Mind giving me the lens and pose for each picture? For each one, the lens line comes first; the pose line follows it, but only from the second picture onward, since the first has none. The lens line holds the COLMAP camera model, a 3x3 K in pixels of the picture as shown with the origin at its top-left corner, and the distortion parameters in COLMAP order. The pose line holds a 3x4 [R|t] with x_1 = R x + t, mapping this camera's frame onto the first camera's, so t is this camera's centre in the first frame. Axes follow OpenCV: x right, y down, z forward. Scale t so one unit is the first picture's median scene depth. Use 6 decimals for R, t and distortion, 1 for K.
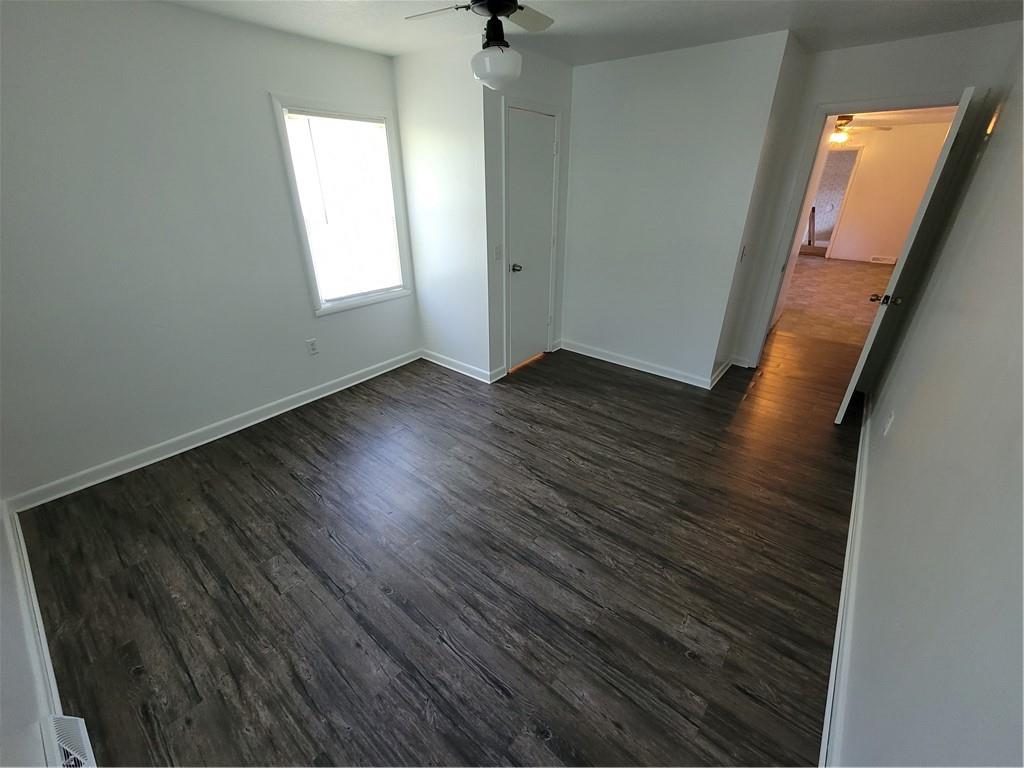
lens RADIAL K [[426.8, 0, 510.9], [0, 426.8, 380.7], [0, 0, 1]] dist [-0.000850, 0.000262]
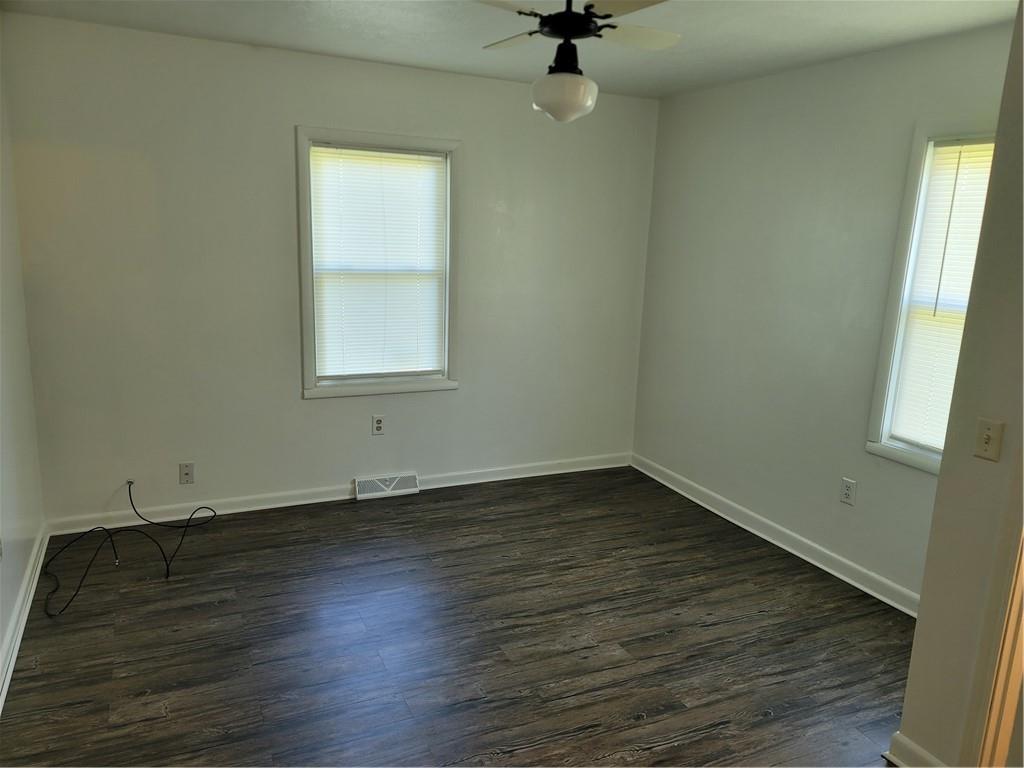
lens RADIAL K [[745.4, 0, 512.0], [0, 745.4, 384.0], [0, 0, 1]] dist [0.065212, -0.052430]
pose [[-0.431047, 0.171477, -0.885886, 1.170454], [-0.424496, 0.827812, 0.366784, -0.688596], [0.796242, 0.534156, -0.284035, 1.443728]]
